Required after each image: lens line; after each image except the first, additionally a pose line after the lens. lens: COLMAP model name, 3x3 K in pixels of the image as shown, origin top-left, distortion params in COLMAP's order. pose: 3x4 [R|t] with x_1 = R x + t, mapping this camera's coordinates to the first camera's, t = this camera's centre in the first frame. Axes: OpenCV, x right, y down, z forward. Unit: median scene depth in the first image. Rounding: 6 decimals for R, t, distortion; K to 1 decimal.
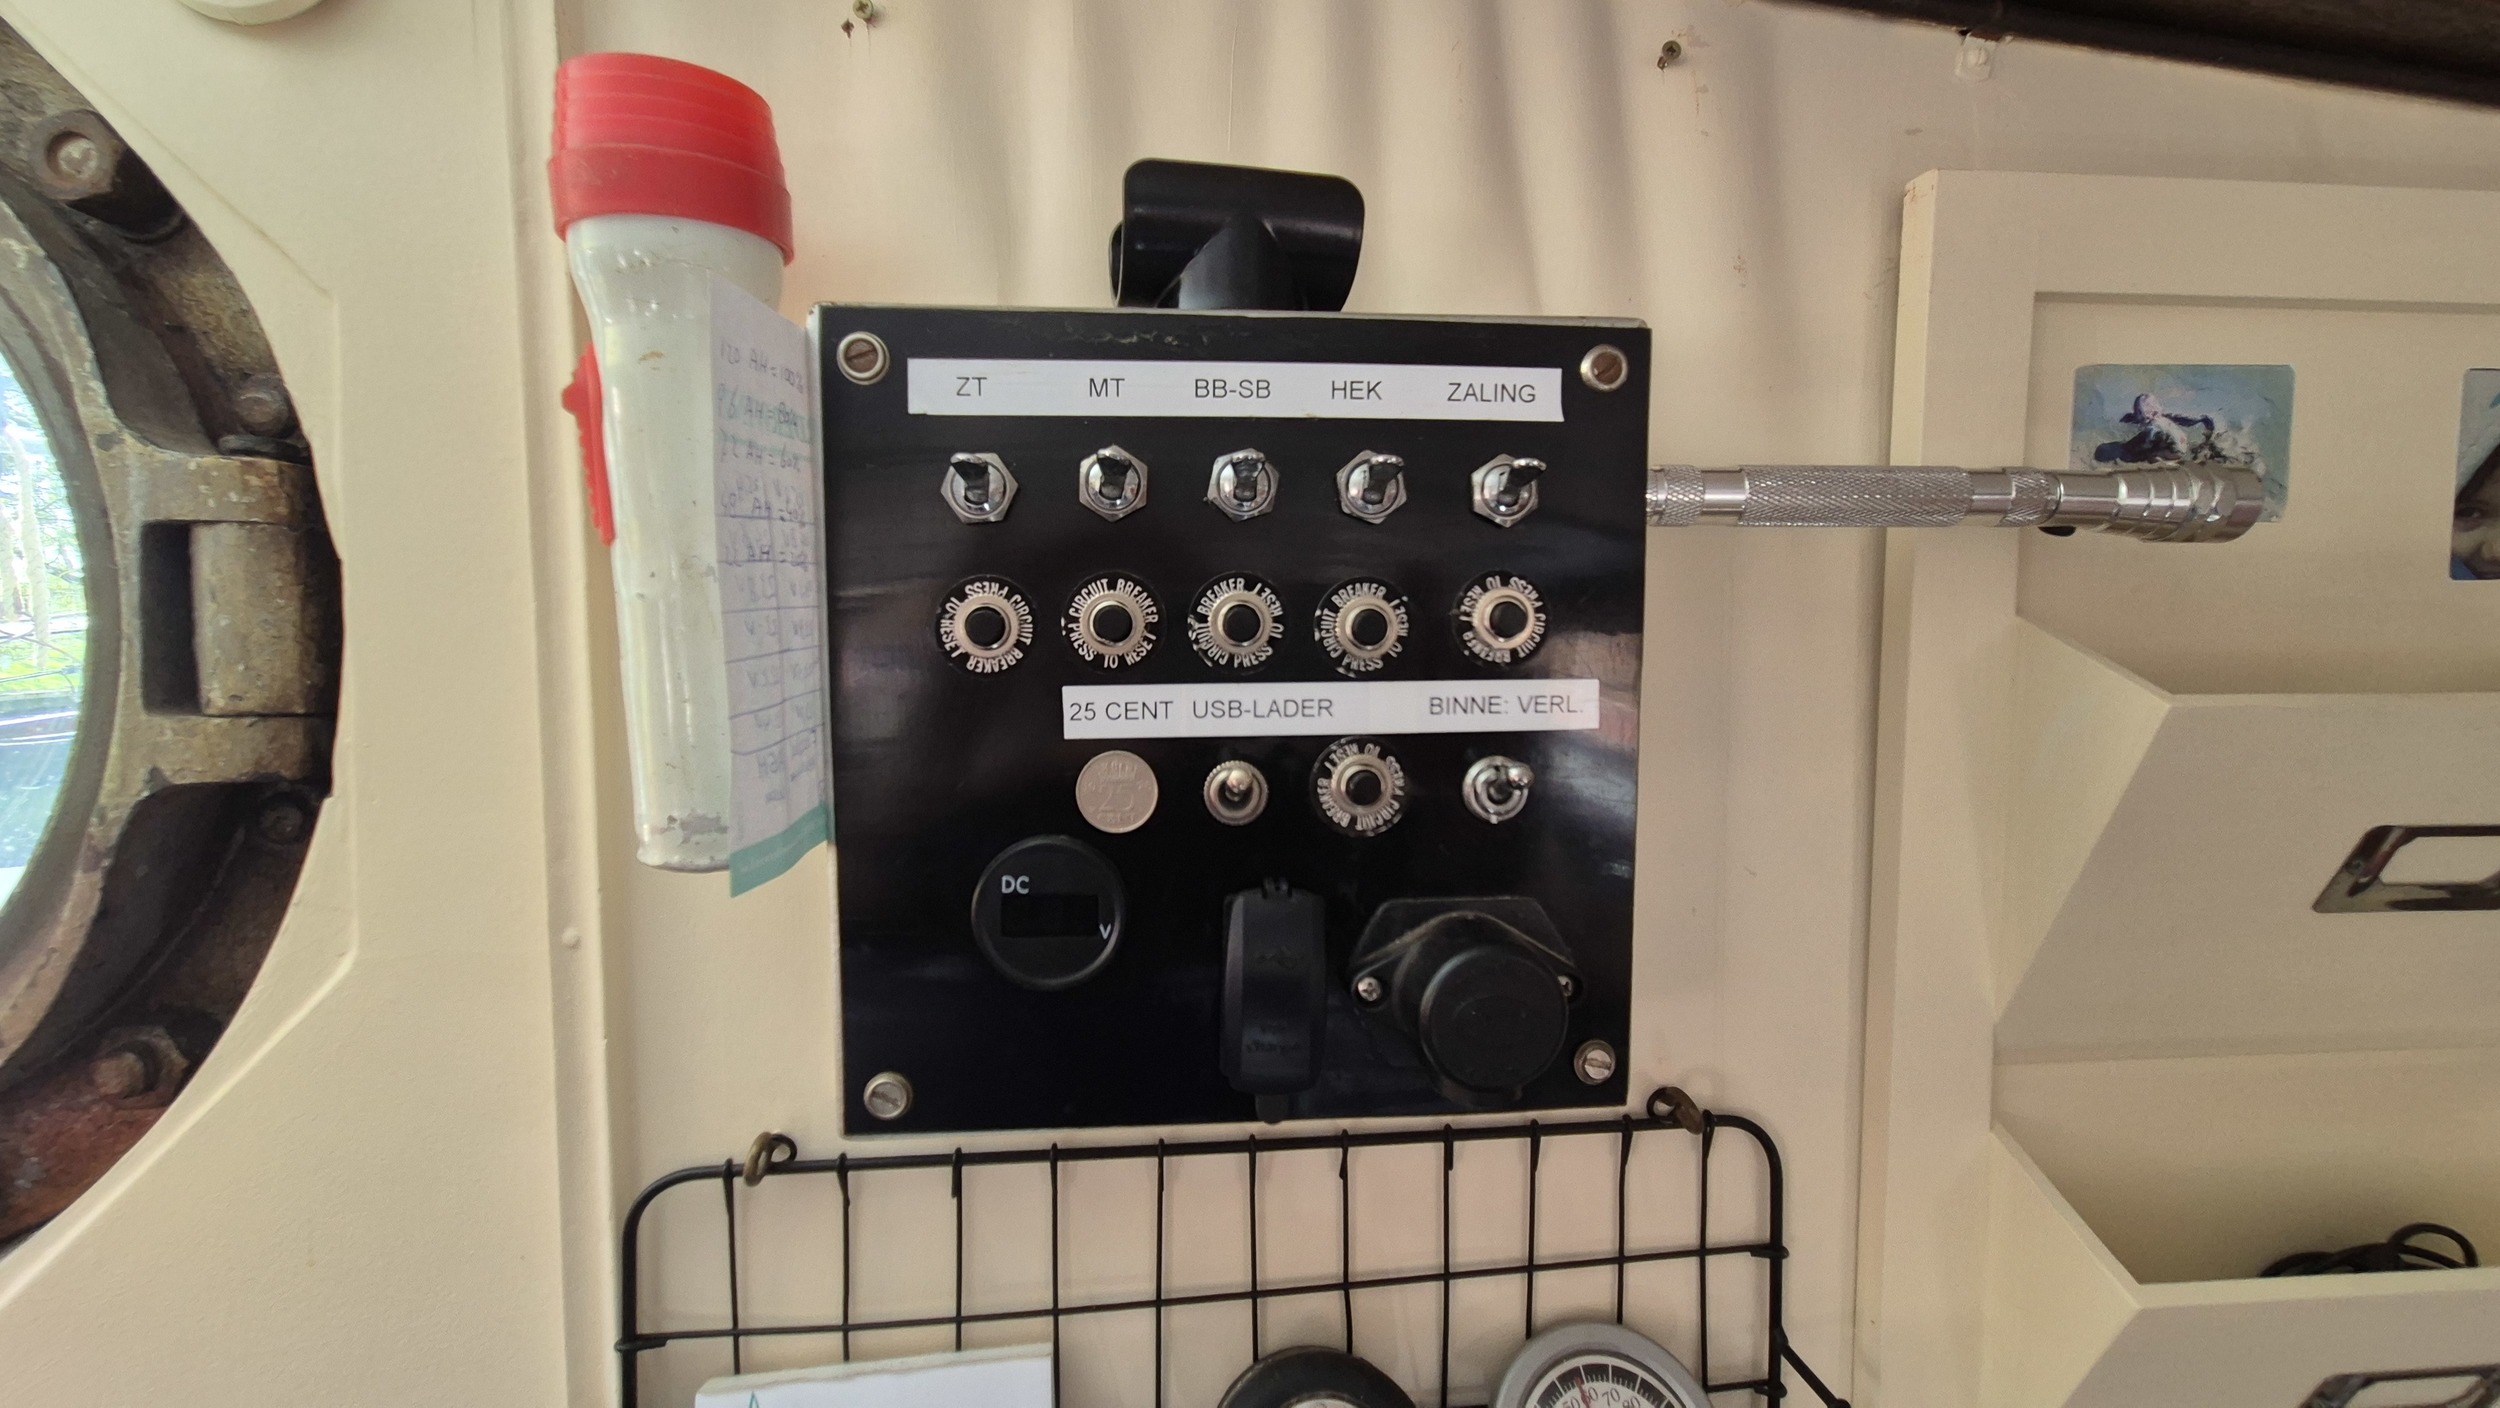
lens RADIAL K [[1042.9, 0, 1250.0], [0, 1042.9, 704.0], [0, 0, 1]] dist [0.002732, 0.000177]
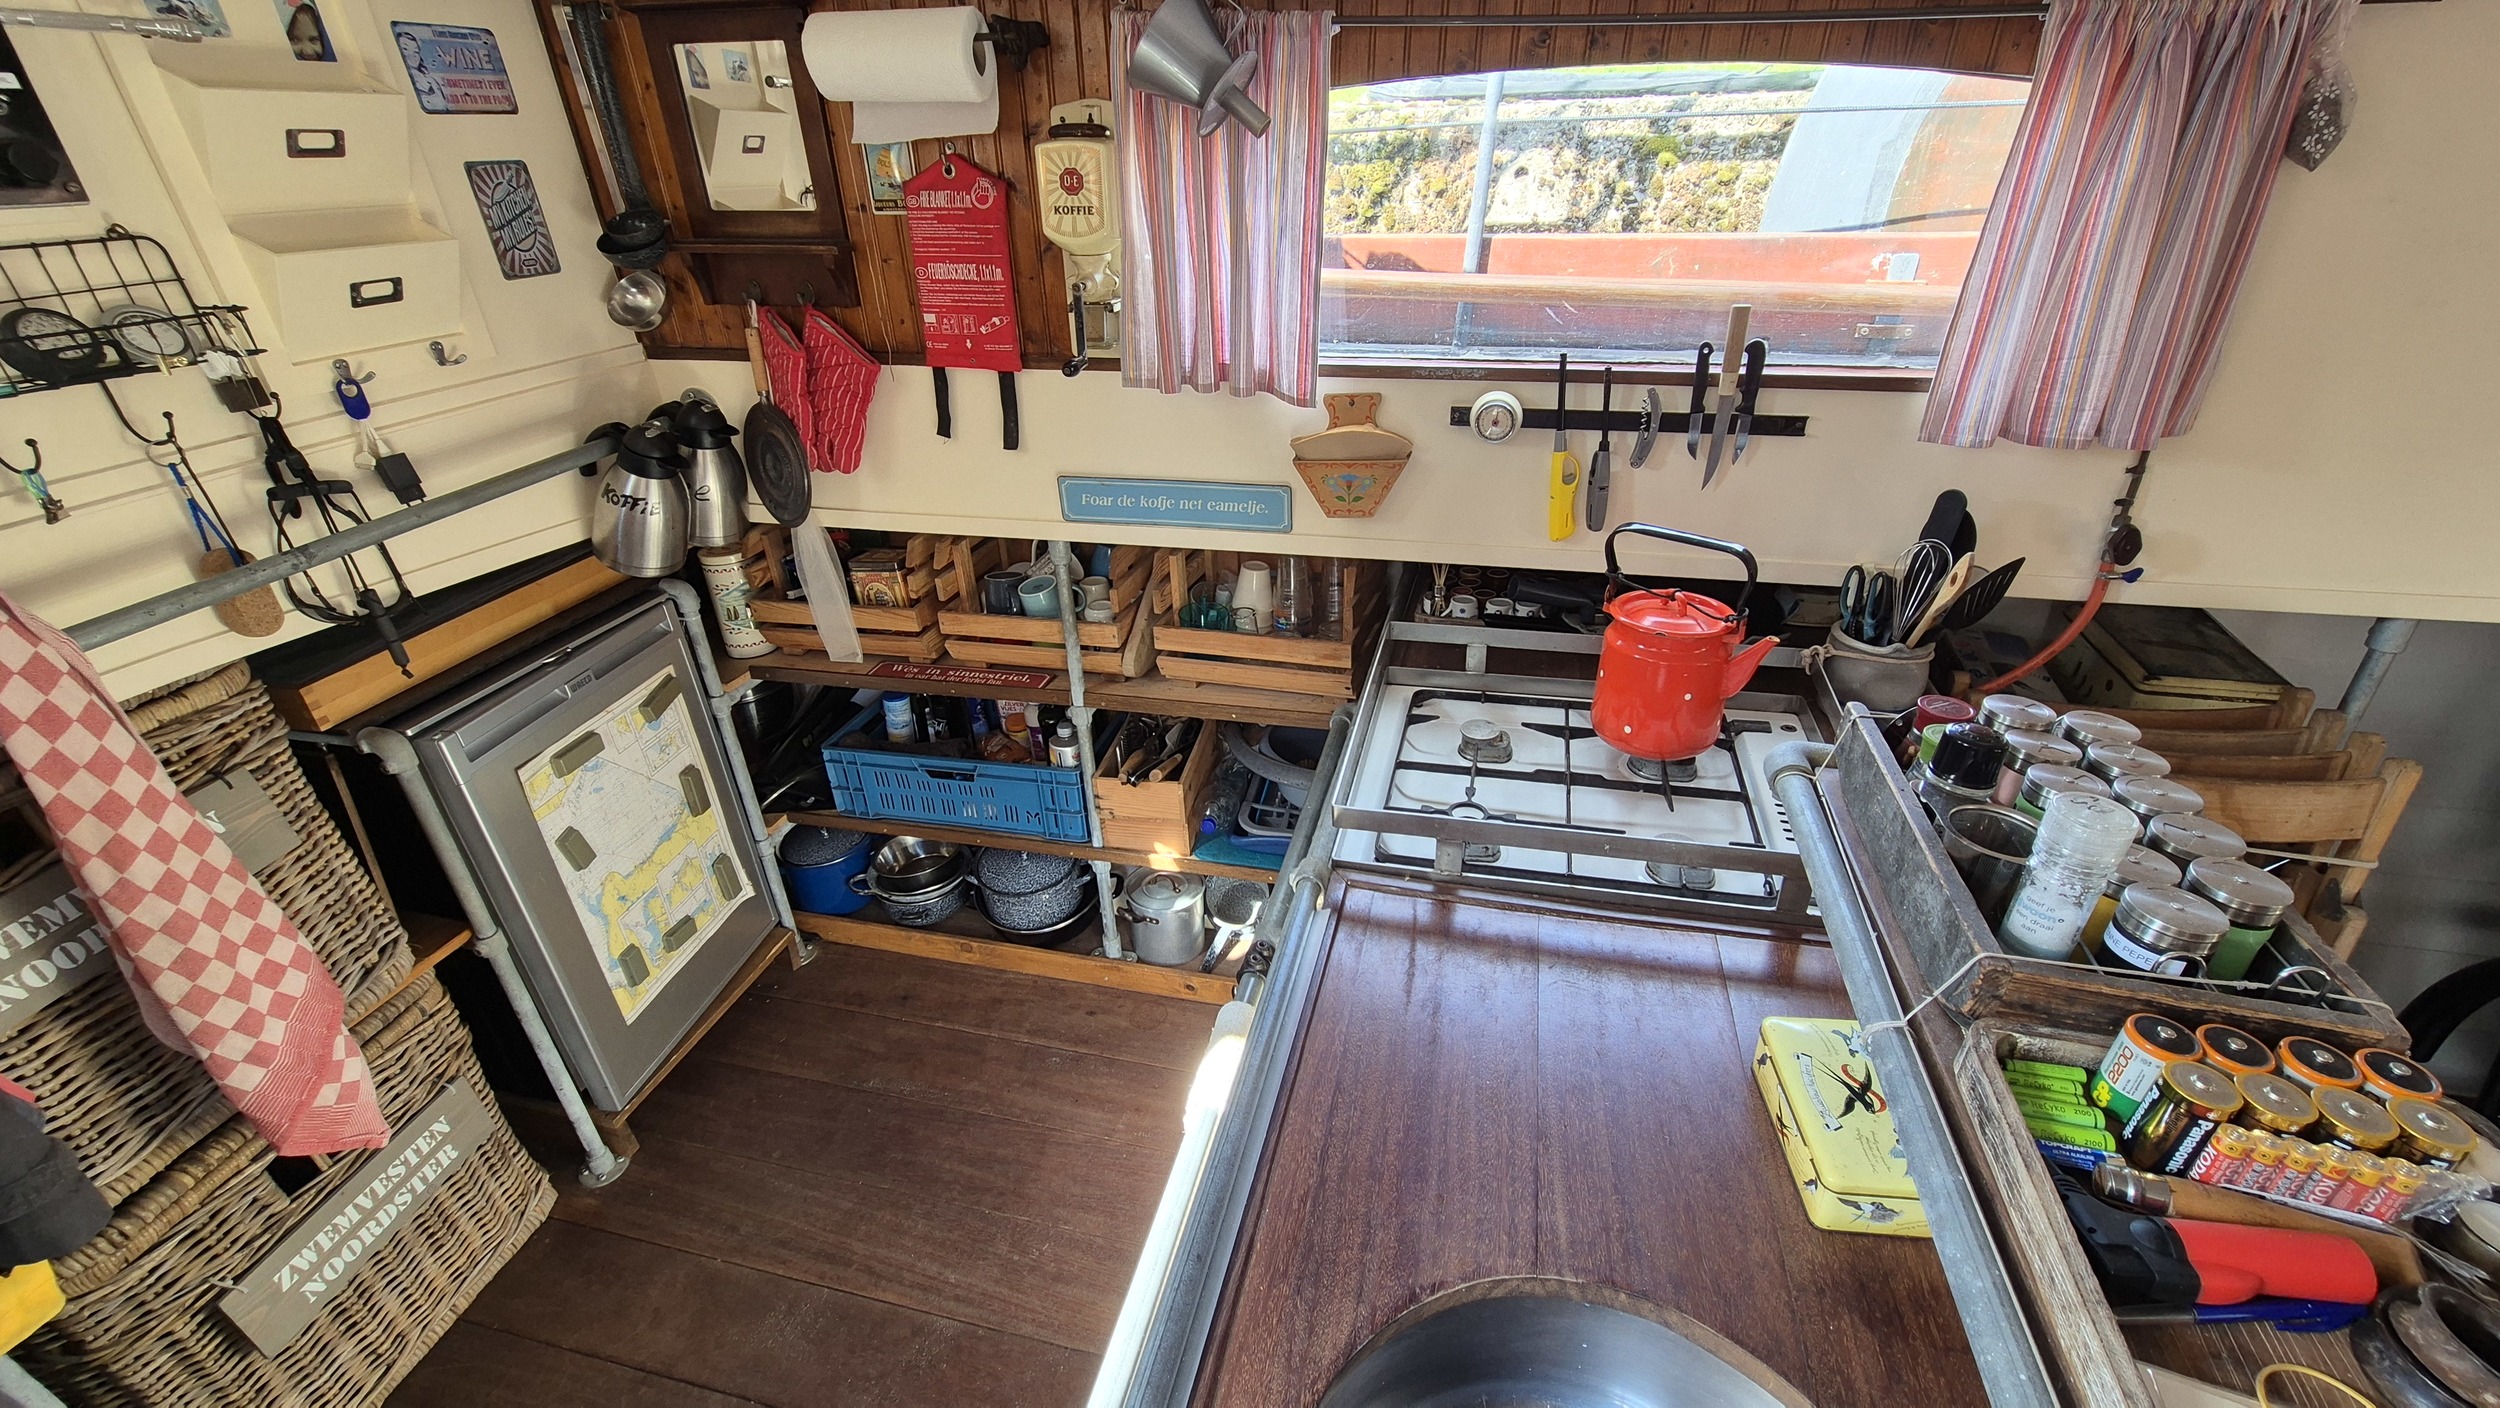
lens RADIAL K [[1042.9, 0, 1250.0], [0, 1042.9, 704.0], [0, 0, 1]] dist [0.002732, 0.000177]
pose [[0.307848, -0.464701, 0.830230, -2.066107], [0.090900, 0.882982, 0.460522, 0.533863], [-0.947083, -0.066303, 0.314066, -3.781196]]
